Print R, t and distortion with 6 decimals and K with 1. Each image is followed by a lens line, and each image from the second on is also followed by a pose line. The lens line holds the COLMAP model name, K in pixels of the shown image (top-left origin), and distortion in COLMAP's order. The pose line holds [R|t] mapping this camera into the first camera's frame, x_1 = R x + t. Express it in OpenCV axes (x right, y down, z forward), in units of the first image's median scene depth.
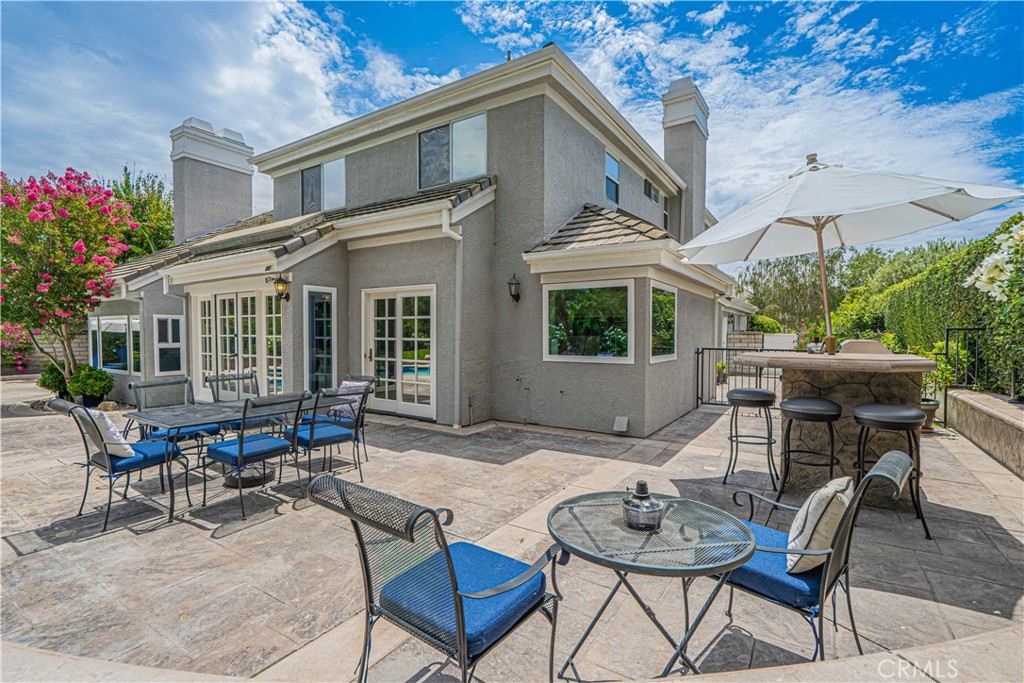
lens RADIAL K [[477.9, 0, 517.4], [0, 477.9, 342.7], [0, 0, 1]] dist [0.000133, 0.001049]
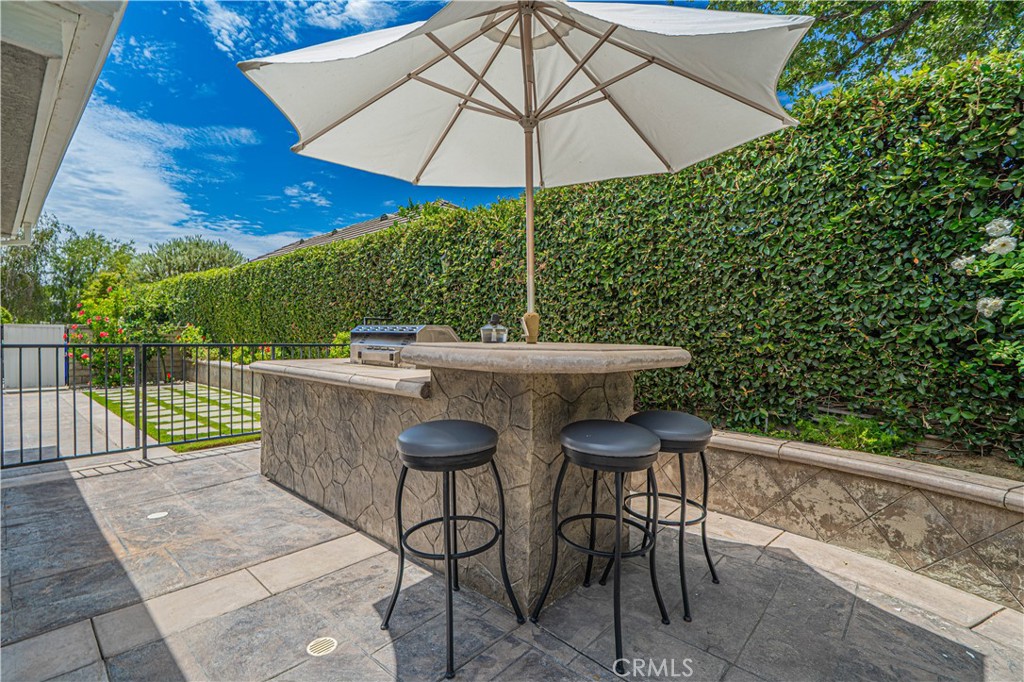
lens RADIAL K [[466.4, 0, 512.3], [0, 466.4, 344.7], [0, 0, 1]] dist [-0.001003, 0.001339]
pose [[0.158965, -0.017650, 0.987126, 0.027214], [0.009798, 0.999819, 0.016299, 0.006048], [-0.987236, 0.007081, 0.159109, 0.355690]]
